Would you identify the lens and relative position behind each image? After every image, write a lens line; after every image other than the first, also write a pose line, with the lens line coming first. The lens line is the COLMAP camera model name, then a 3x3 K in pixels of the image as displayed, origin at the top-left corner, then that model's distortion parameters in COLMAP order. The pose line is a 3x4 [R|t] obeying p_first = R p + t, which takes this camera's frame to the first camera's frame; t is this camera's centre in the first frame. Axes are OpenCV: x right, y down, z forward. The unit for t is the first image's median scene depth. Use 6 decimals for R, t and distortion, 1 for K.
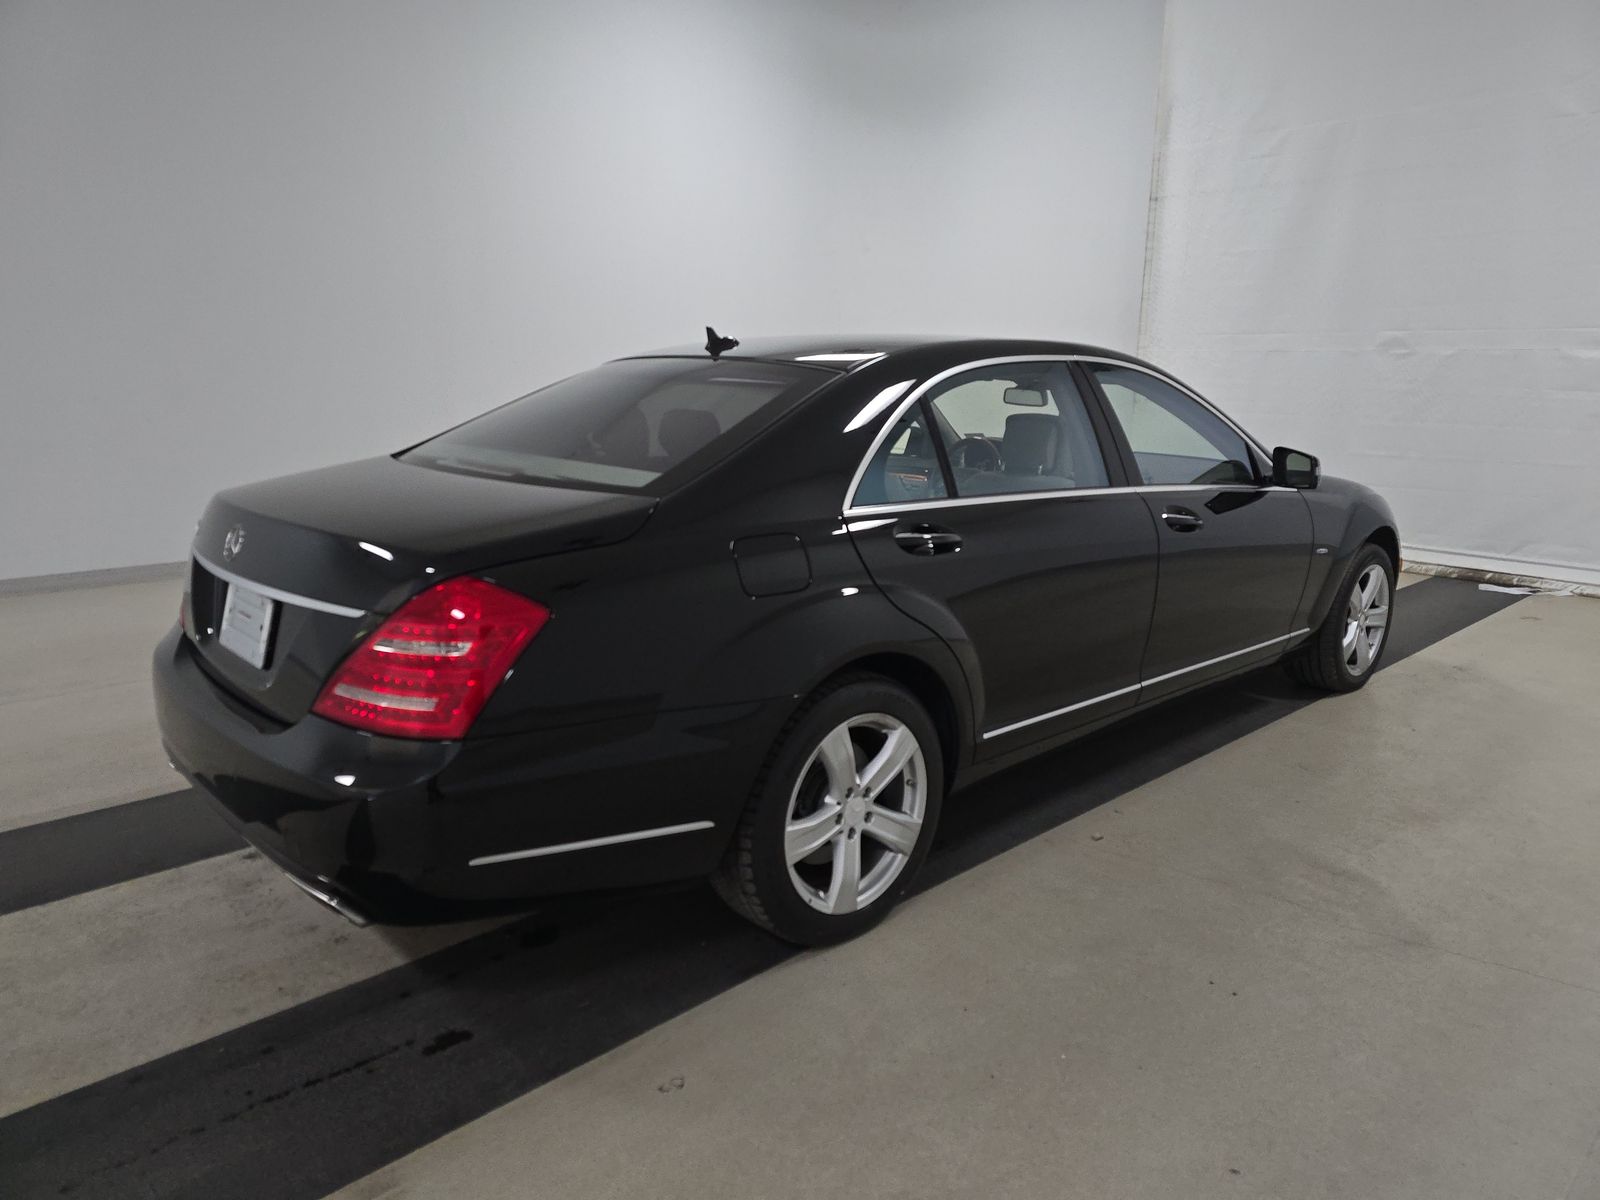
lens RADIAL K [[1048.4, 0, 800.0], [0, 1048.4, 600.0], [0, 0, 1]] dist [0.015011, 0.001627]
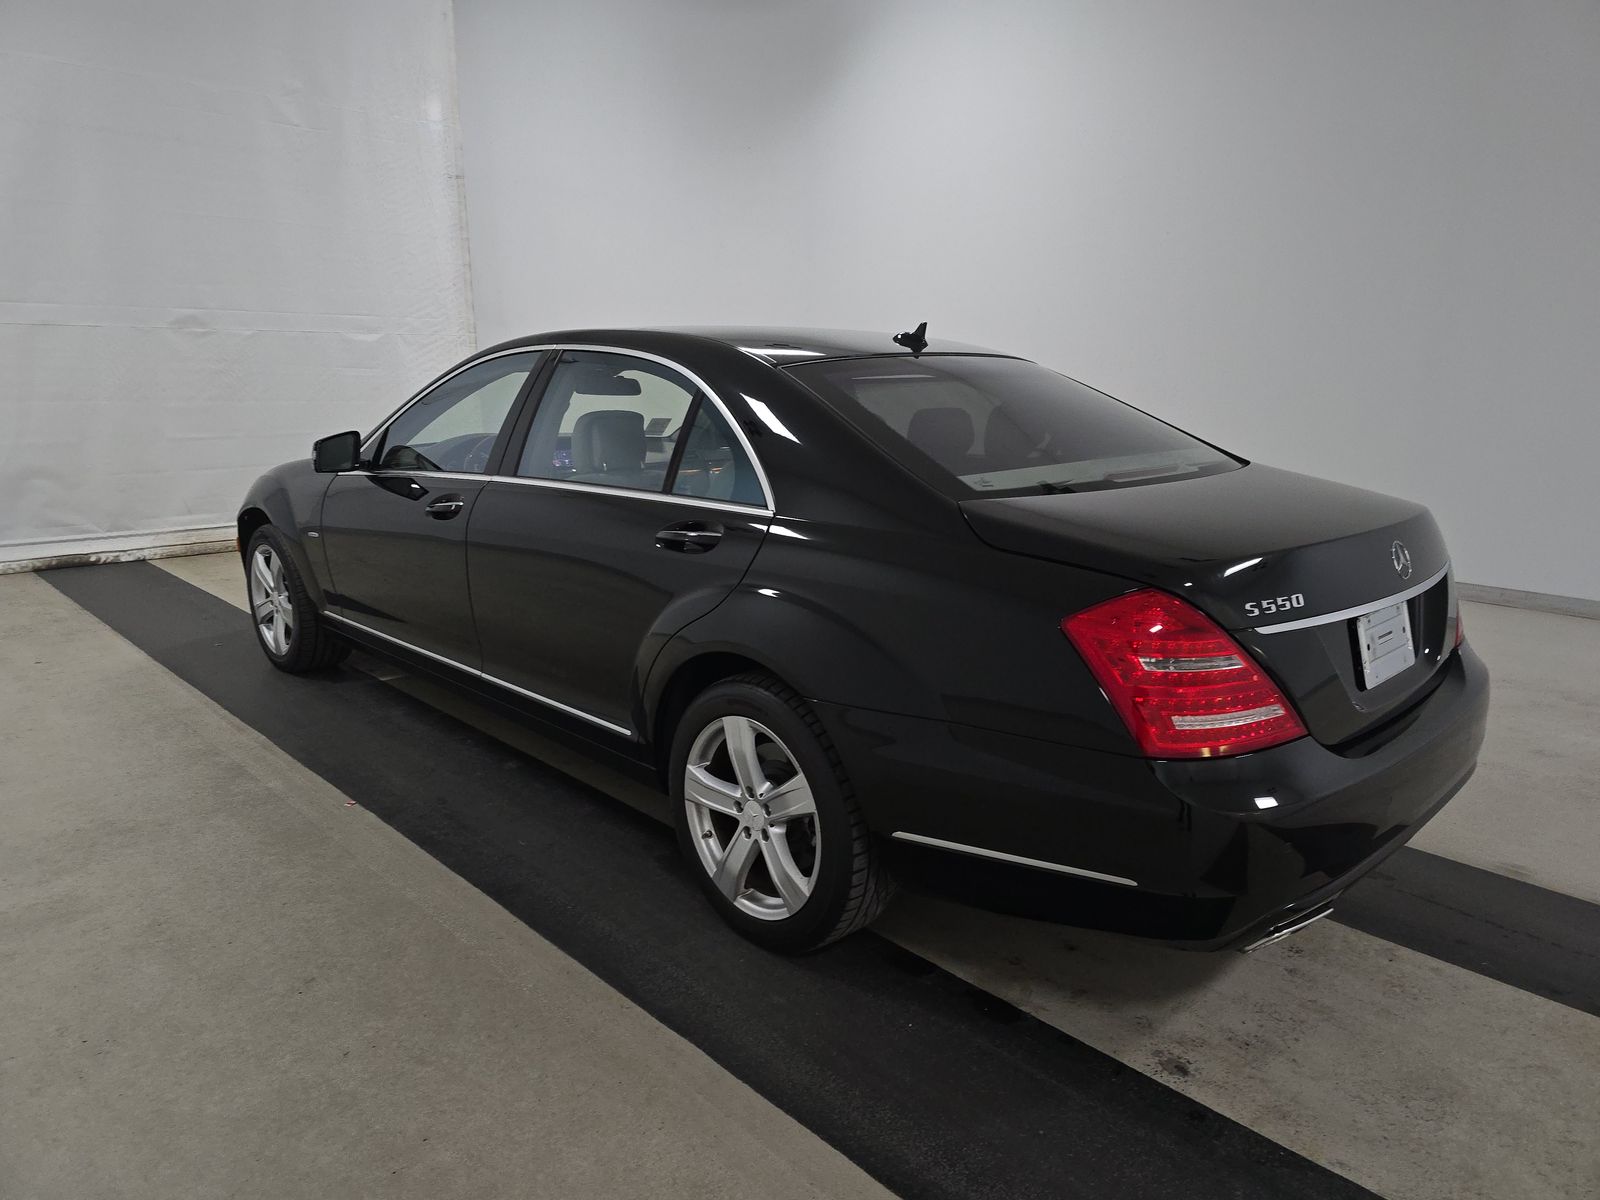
lens RADIAL K [[1080.2, 0, 800.0], [0, 1080.2, 600.0], [0, 0, 1]] dist [0.005917, -0.000433]
pose [[-0.022079, -0.224767, 0.974162, -1.159197], [0.200498, 0.953609, 0.224569, -0.271469], [-0.979445, 0.200276, 0.024011, 1.178107]]
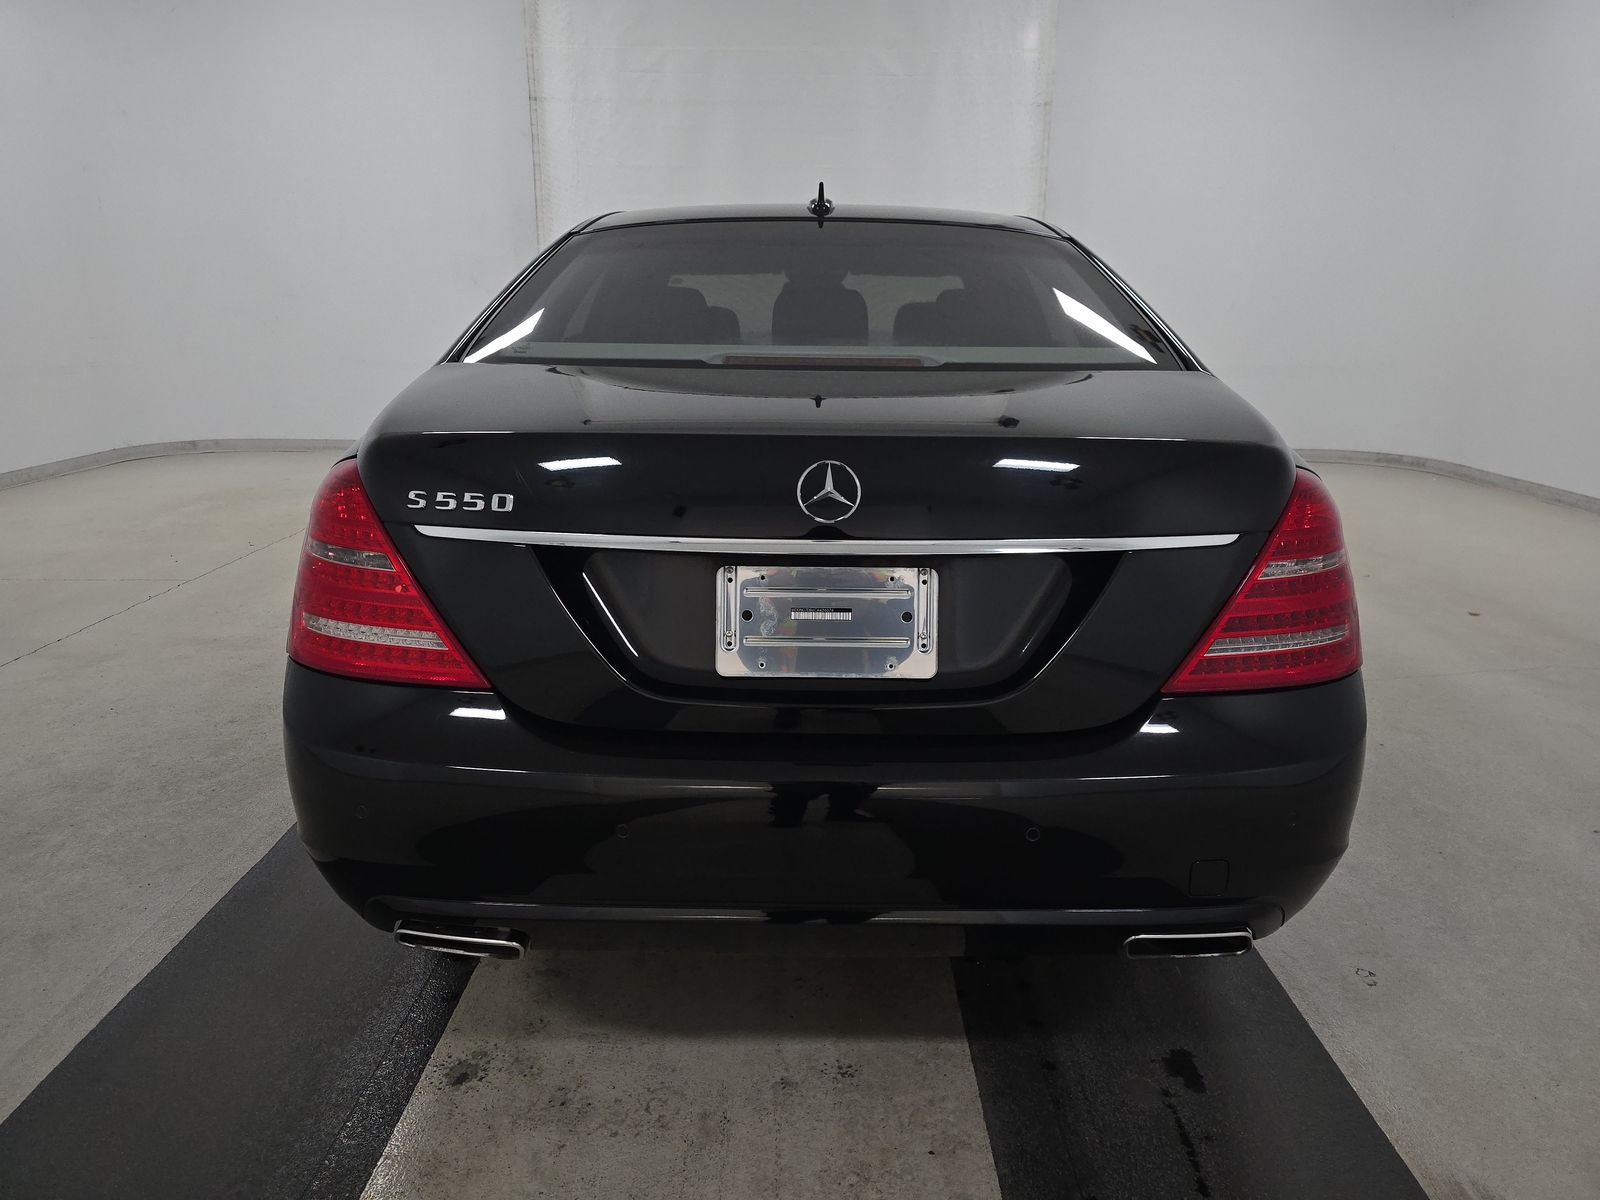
lens RADIAL K [[1080.2, 0, 800.0], [0, 1080.2, 600.0], [0, 0, 1]] dist [0.005917, -0.000433]
pose [[0.684885, -0.189297, 0.703632, -0.763309], [0.150211, 0.981602, 0.117870, -0.050692], [-0.713000, 0.024966, 0.700720, 0.457637]]
